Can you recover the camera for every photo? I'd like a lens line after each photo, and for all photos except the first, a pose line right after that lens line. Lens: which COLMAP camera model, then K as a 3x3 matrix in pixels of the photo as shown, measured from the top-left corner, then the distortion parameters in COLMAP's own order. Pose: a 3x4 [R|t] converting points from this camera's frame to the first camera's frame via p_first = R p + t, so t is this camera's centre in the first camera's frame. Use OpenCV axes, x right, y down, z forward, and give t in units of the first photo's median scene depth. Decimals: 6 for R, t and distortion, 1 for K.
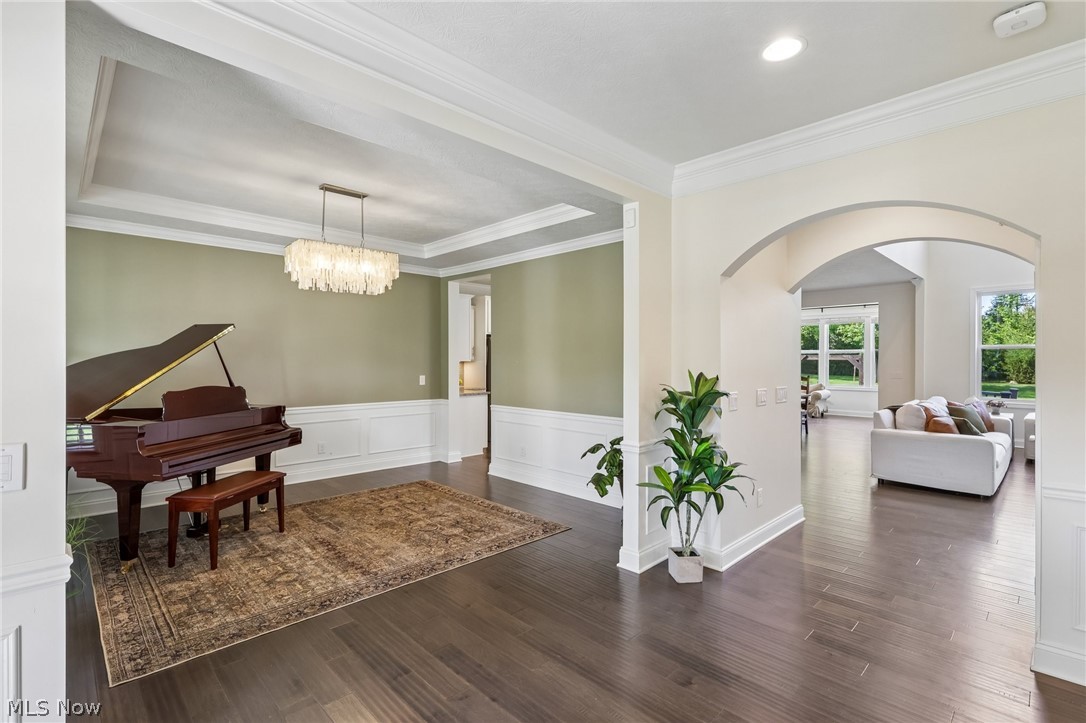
lens RADIAL K [[501.8, 0, 539.4], [0, 501.8, 364.5], [0, 0, 1]] dist [-0.002189, 0.002271]
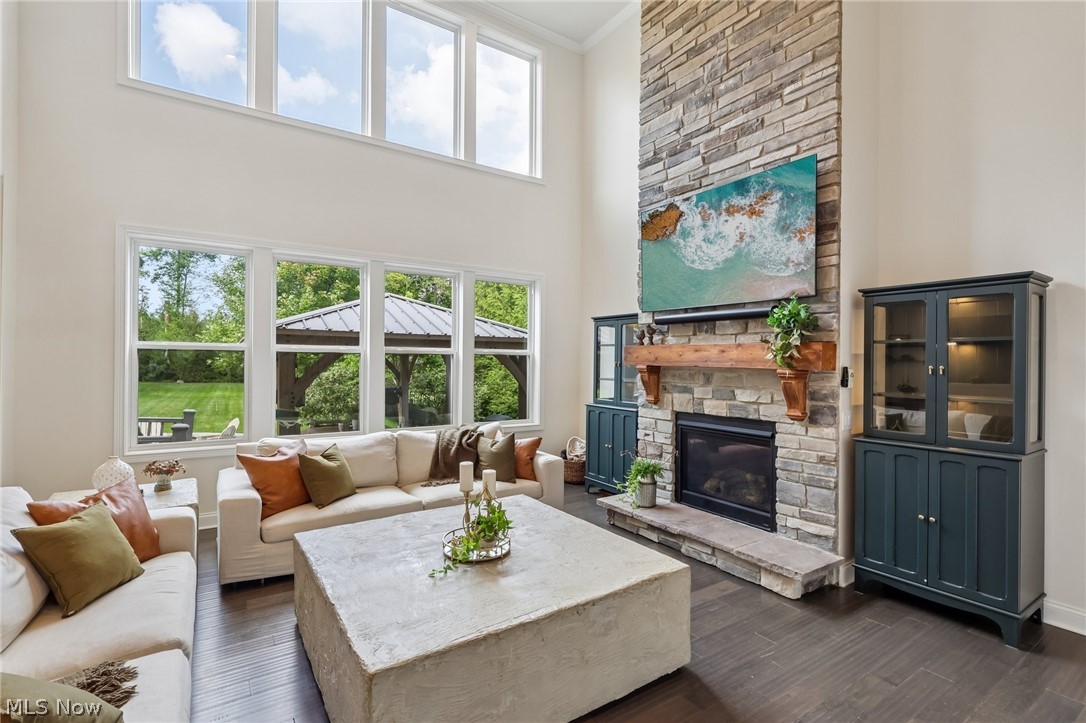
lens RADIAL K [[501.8, 0, 541.8], [0, 501.8, 361.1], [0, 0, 1]] dist [-0.002189, 0.002271]
pose [[0.185711, 0.002888, 0.982600, 1.080537], [-0.001859, 0.999995, -0.002588, -0.042812], [-0.982603, -0.001346, 0.185716, 1.186559]]
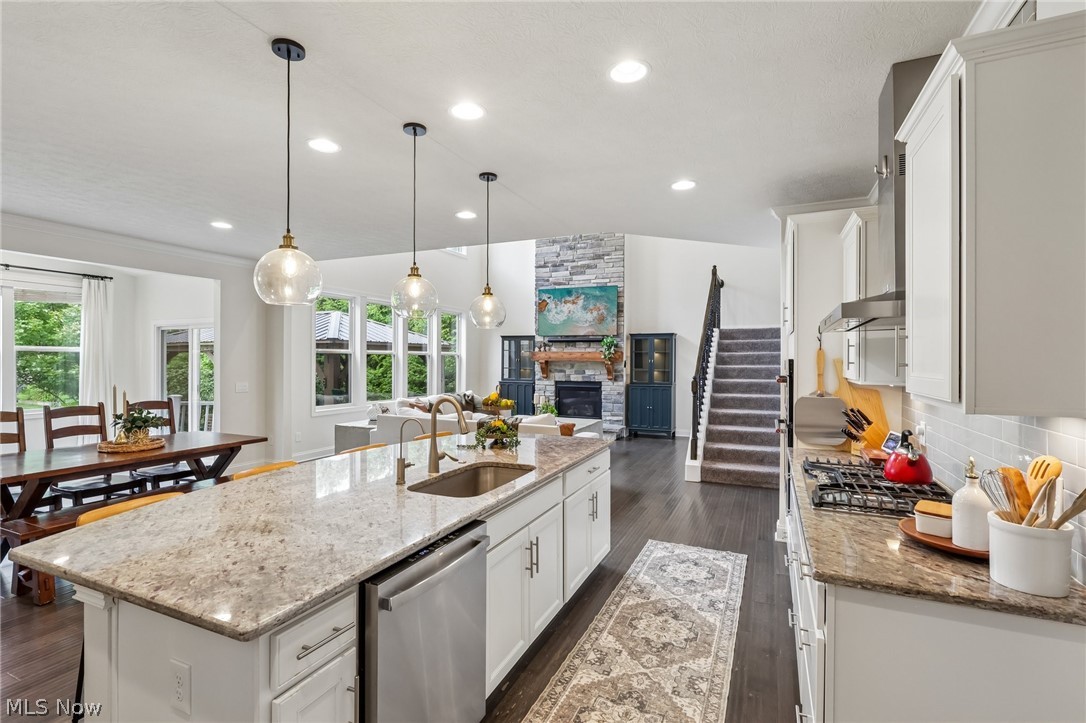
lens RADIAL K [[501.8, 0, 537.7], [0, 501.8, 361.4], [0, 0, 1]] dist [-0.002189, 0.002271]
pose [[-0.360607, -0.004004, 0.932709, -0.195975], [0.002189, 0.999984, 0.005139, -0.045594], [-0.932715, 0.003894, -0.360593, 2.182658]]
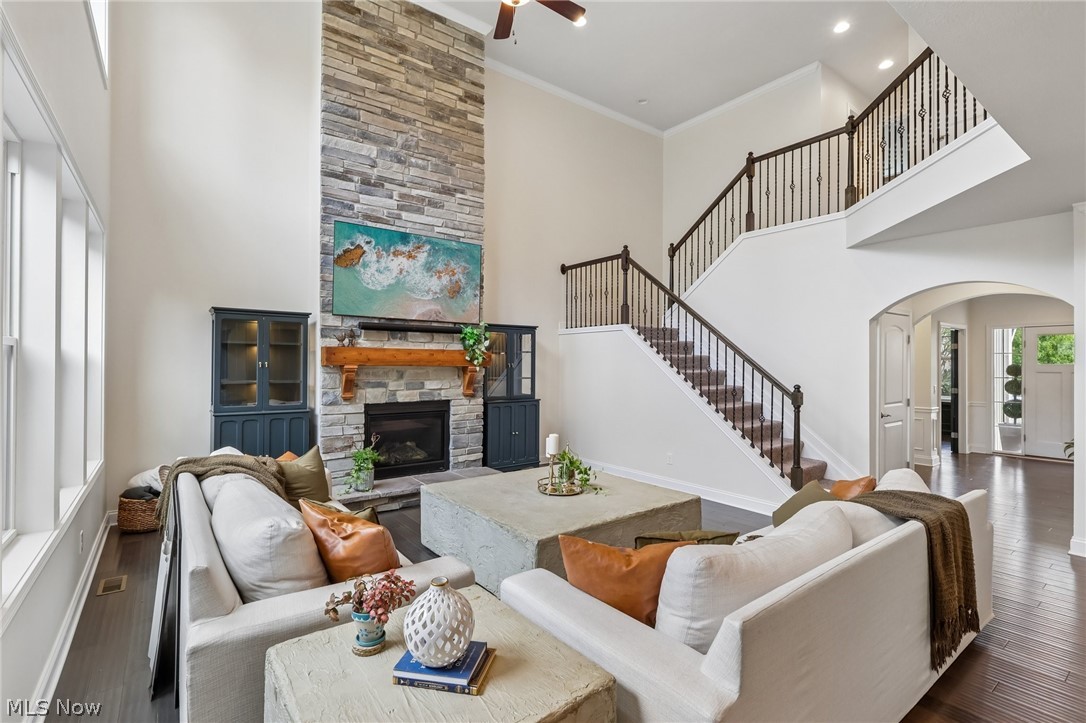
lens RADIAL K [[501.8, 0, 538.9], [0, 501.8, 358.5], [0, 0, 1]] dist [-0.002189, 0.002271]
pose [[-0.991007, -0.001967, 0.133795, 1.663431], [-0.001950, 0.999998, 0.000258, -0.055816], [-0.133795, -0.000005, -0.991009, 2.451811]]
